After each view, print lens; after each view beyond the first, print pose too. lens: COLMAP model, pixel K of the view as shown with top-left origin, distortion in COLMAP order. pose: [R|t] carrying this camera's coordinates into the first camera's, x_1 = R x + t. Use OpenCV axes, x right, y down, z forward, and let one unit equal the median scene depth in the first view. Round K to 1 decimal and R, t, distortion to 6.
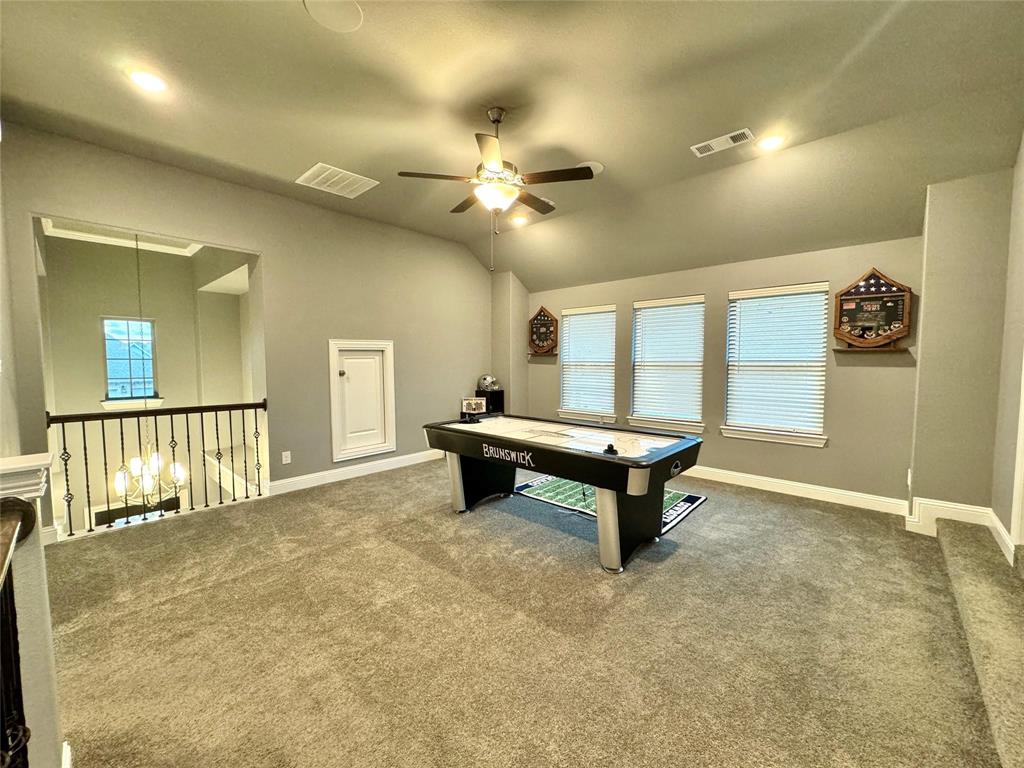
lens RADIAL K [[409.5, 0, 511.1], [0, 409.5, 384.2], [0, 0, 1]] dist [0.002753, 0.000453]
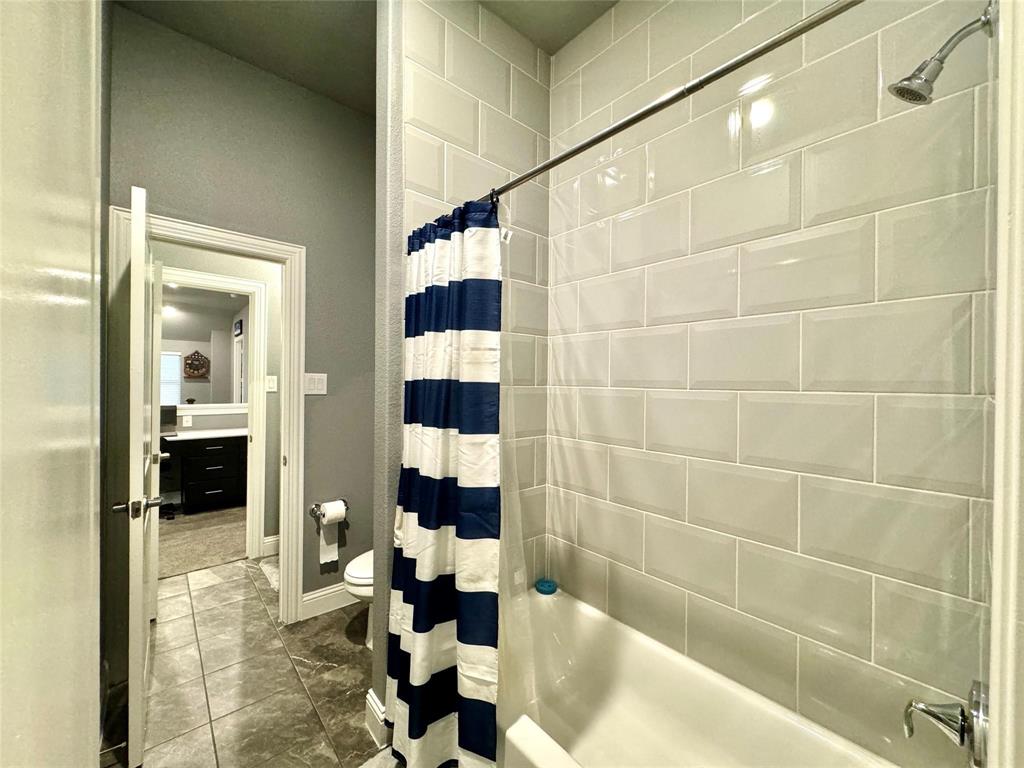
lens RADIAL K [[409.5, 0, 512.1], [0, 409.5, 383.3], [0, 0, 1]] dist [0.002753, 0.000453]
pose [[0.105786, 0.007942, 0.994357, -1.358632], [0.048358, 0.998744, -0.013122, 0.082412], [-0.993212, 0.049473, 0.105269, -1.169455]]
